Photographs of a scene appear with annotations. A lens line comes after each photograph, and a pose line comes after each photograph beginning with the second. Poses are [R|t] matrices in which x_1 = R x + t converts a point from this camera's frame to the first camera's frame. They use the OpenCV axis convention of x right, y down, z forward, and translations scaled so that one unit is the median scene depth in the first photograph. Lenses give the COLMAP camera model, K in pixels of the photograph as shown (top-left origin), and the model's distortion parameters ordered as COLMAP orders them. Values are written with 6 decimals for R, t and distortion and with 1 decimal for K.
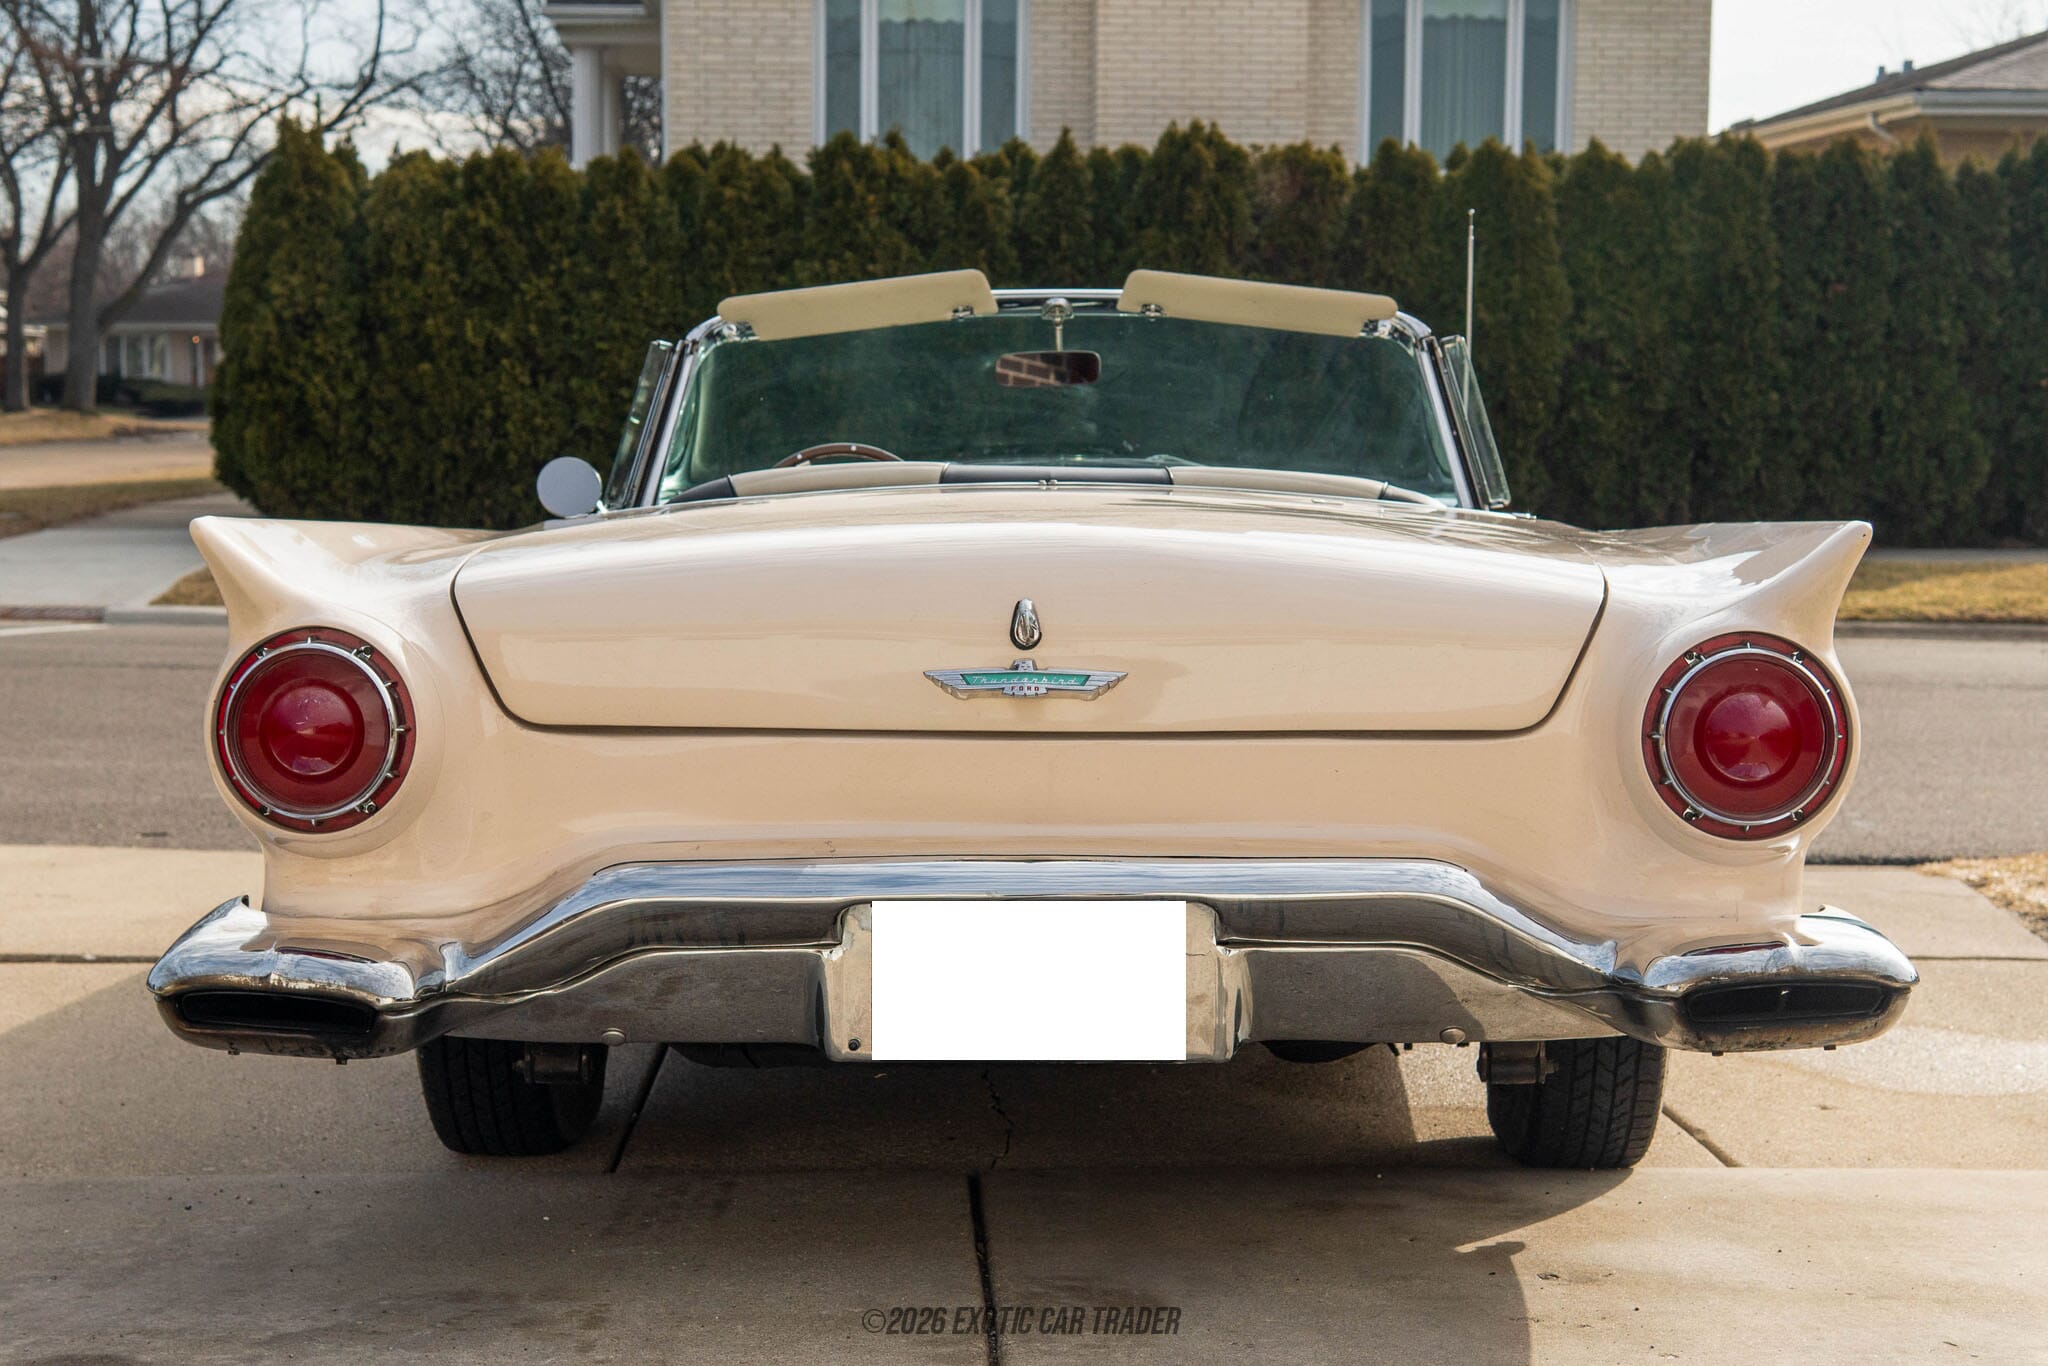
lens RADIAL K [[3667.1, 0, 915.9], [0, 3667.1, 749.1], [0, 0, 1]] dist [0.026460, 0.178626]
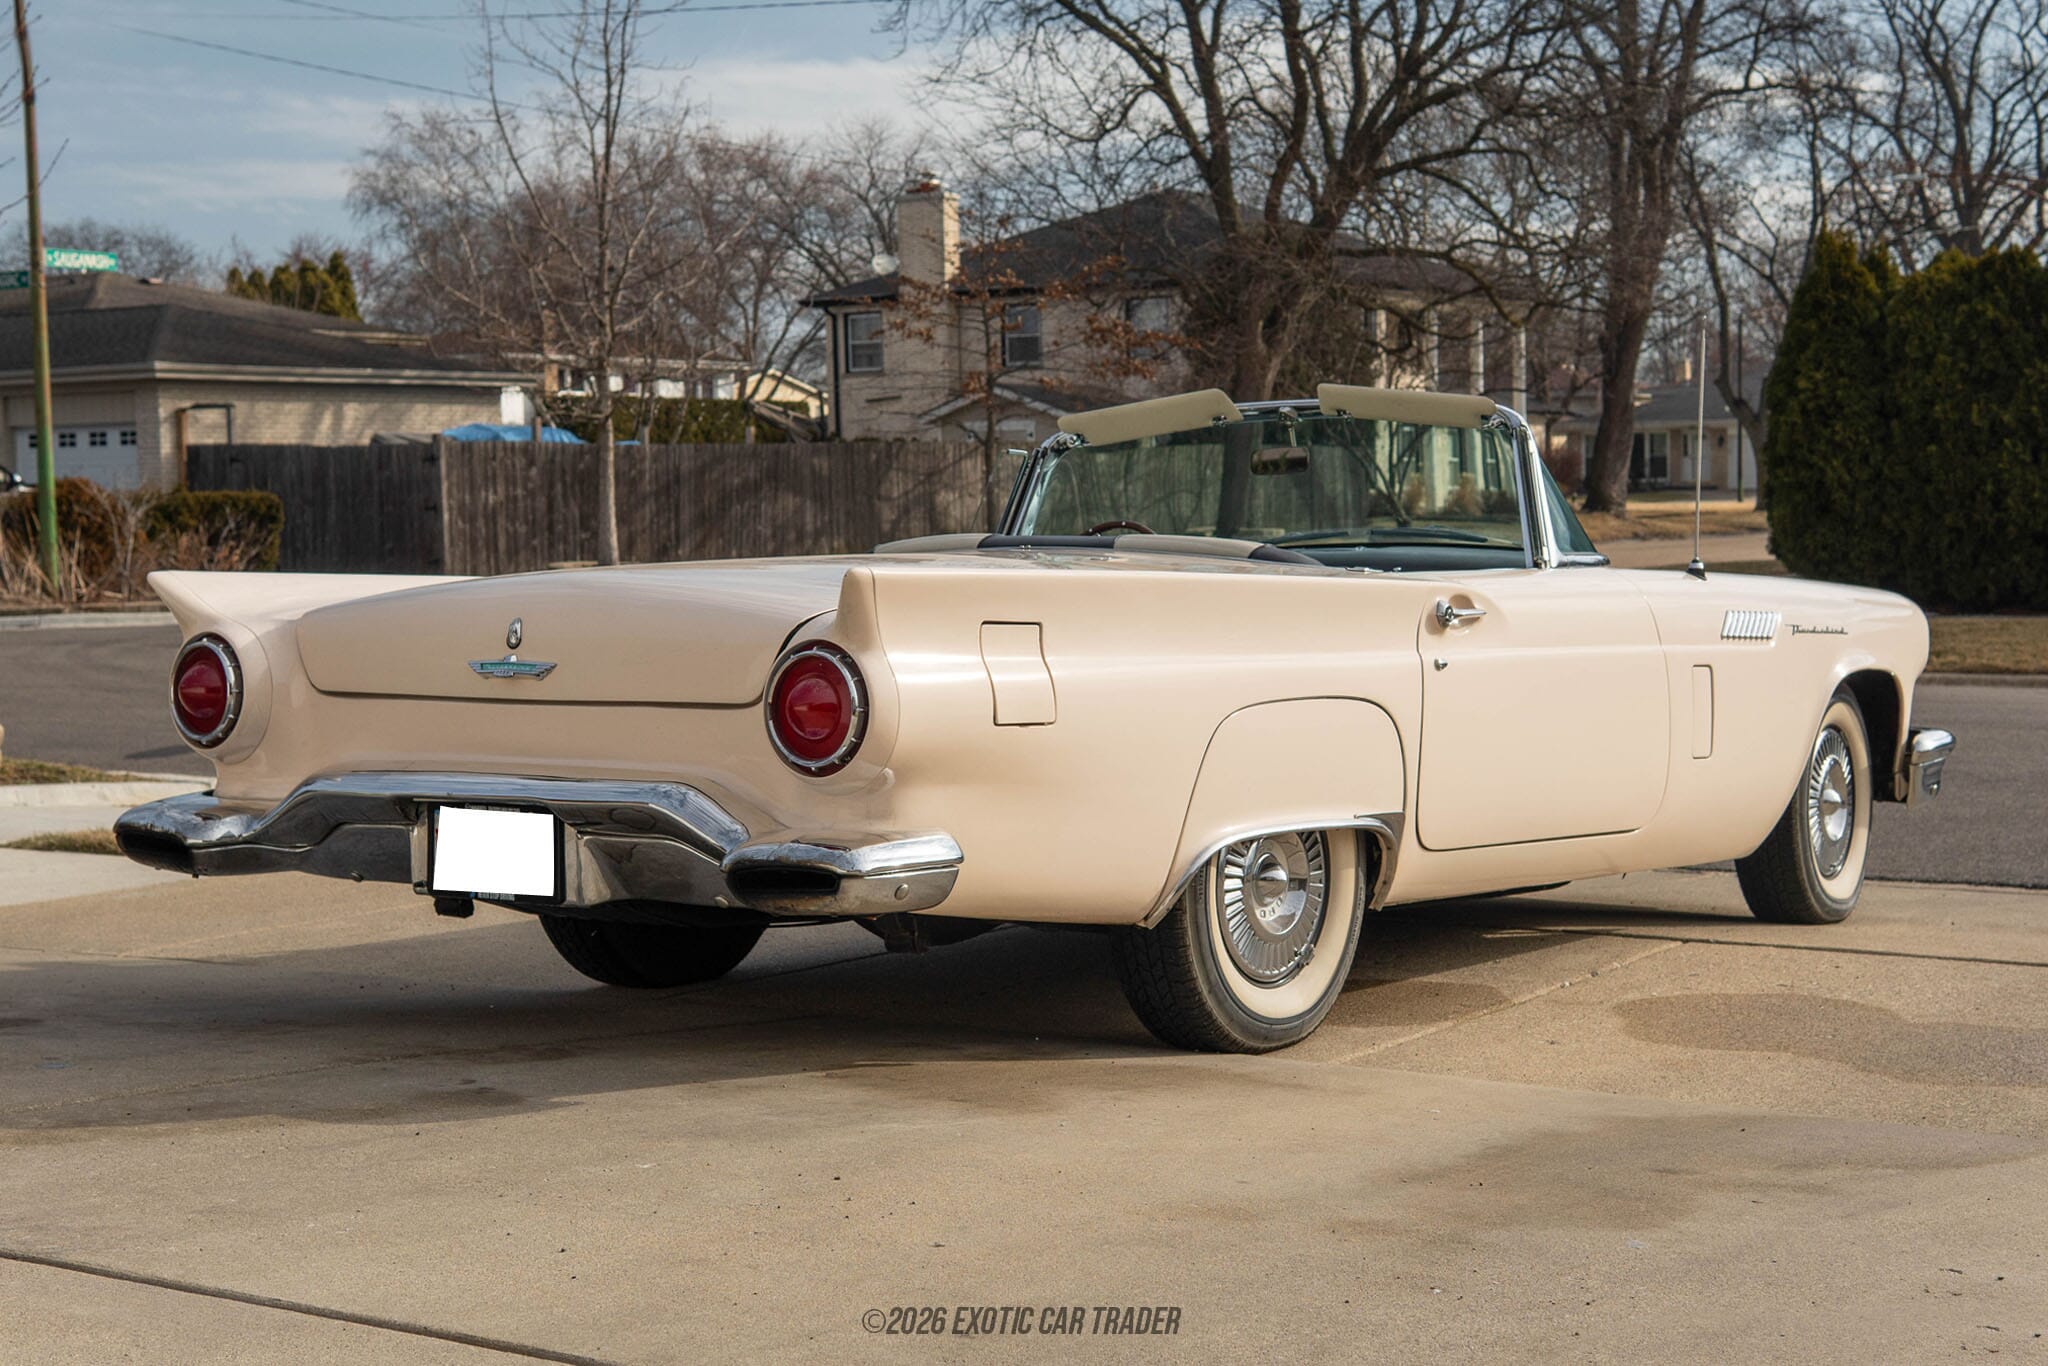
lens RADIAL K [[3667.1, 0, 915.9], [0, 3667.1, 749.1], [0, 0, 1]] dist [0.026460, 0.178626]
pose [[0.765914, 0.024190, -0.642488, 0.363332], [-0.038385, 0.999230, -0.008138, 0.007078], [0.641796, 0.030895, 0.766253, -0.041537]]
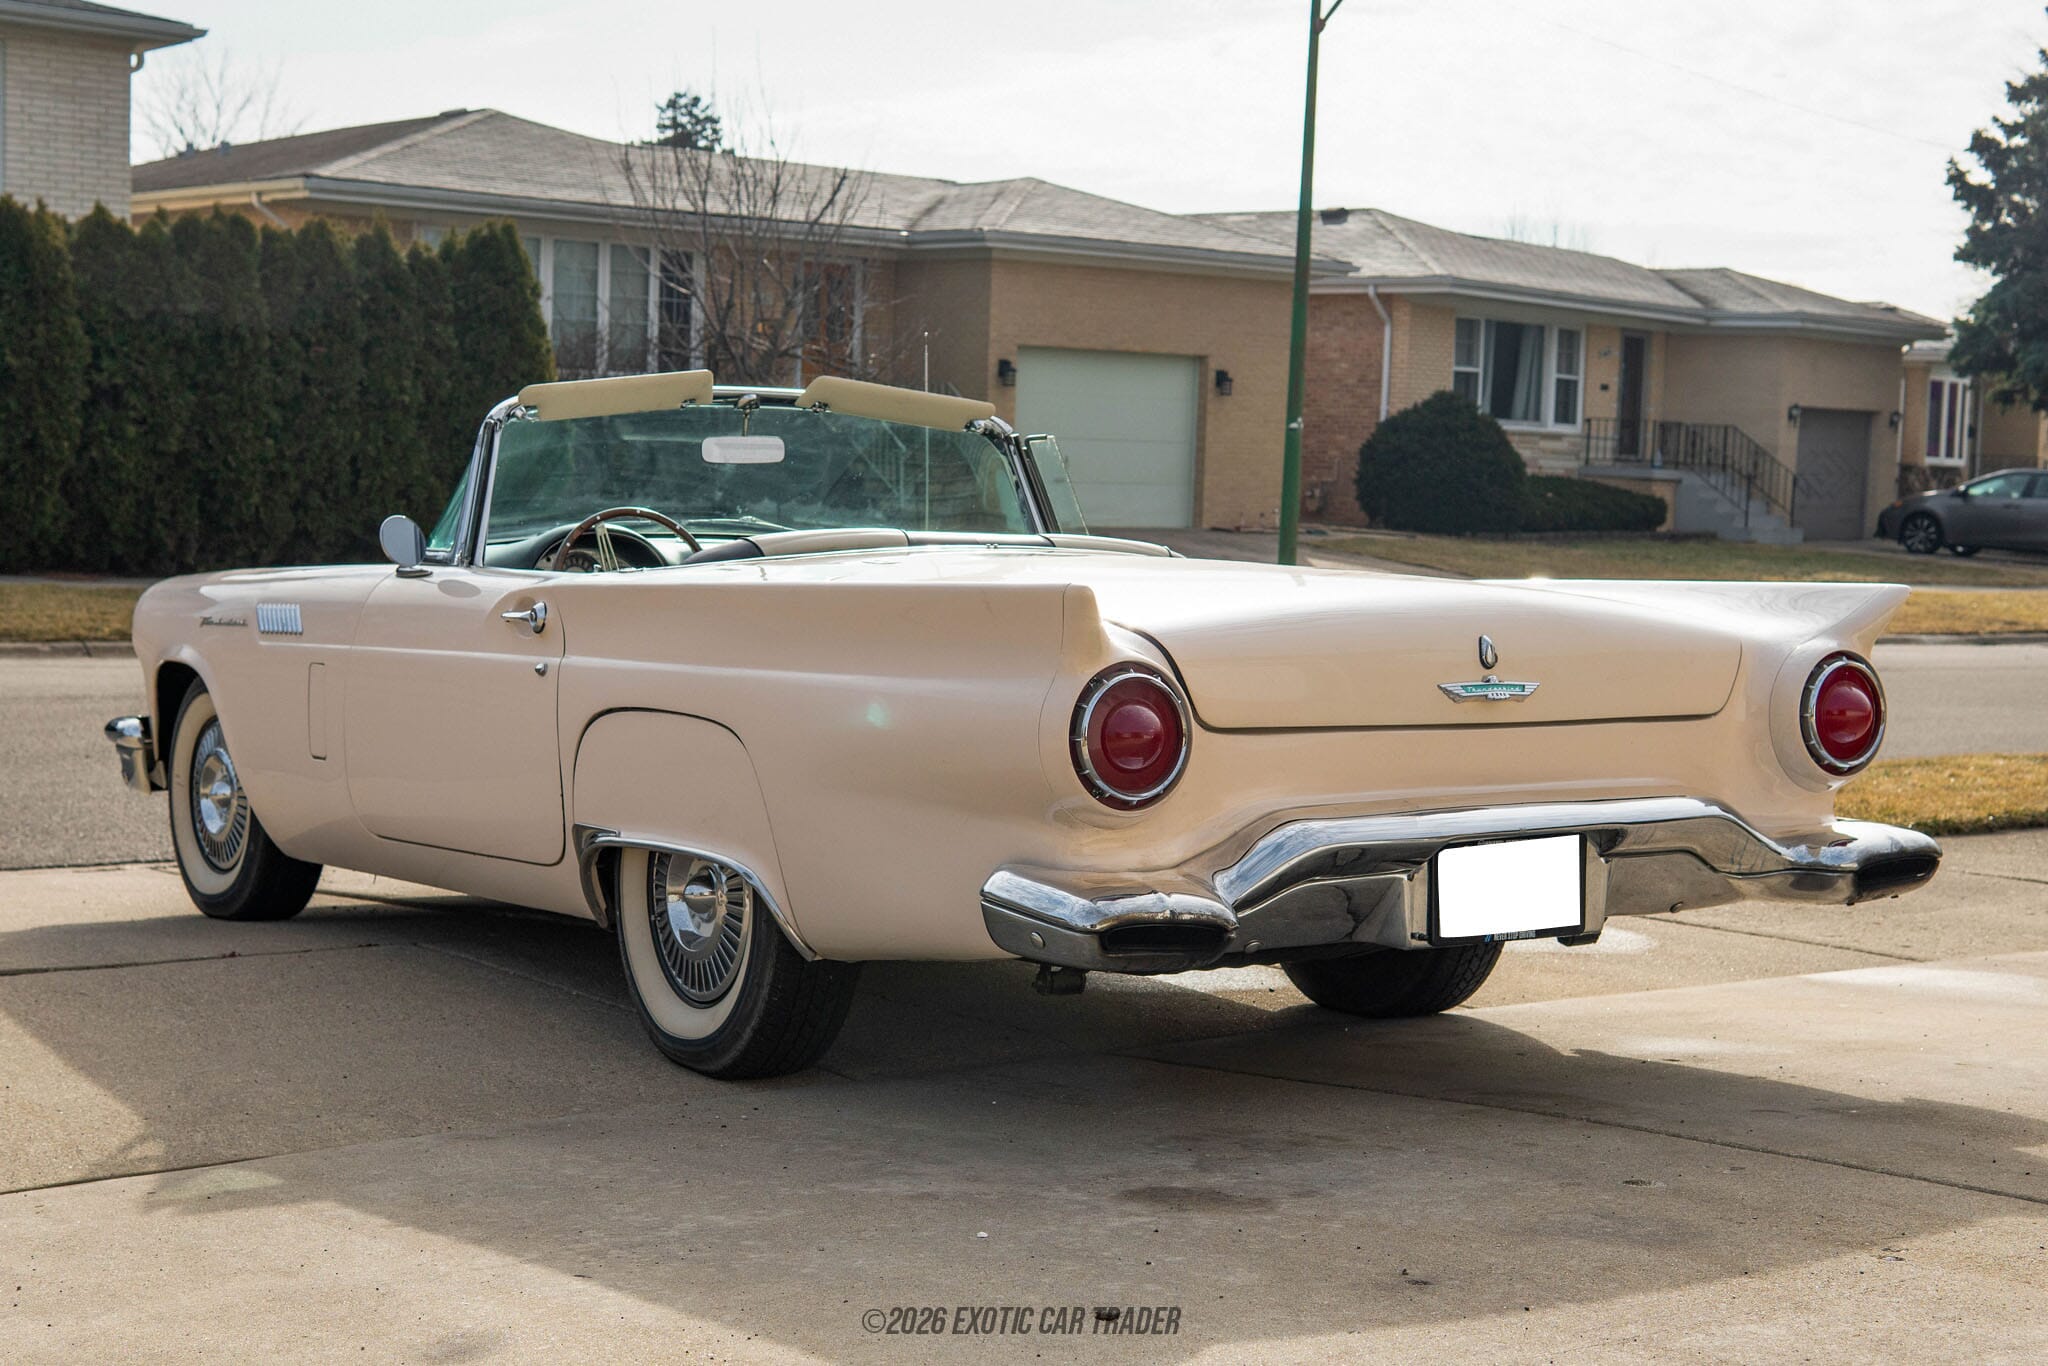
lens RADIAL K [[3667.1, 0, 915.9], [0, 3667.1, 749.1], [0, 0, 1]] dist [0.026460, 0.178626]
pose [[0.775657, -0.031152, 0.630385, -0.330276], [0.032813, 0.999421, 0.009013, -0.004683], [-0.630301, 0.013694, 0.776230, -0.006920]]
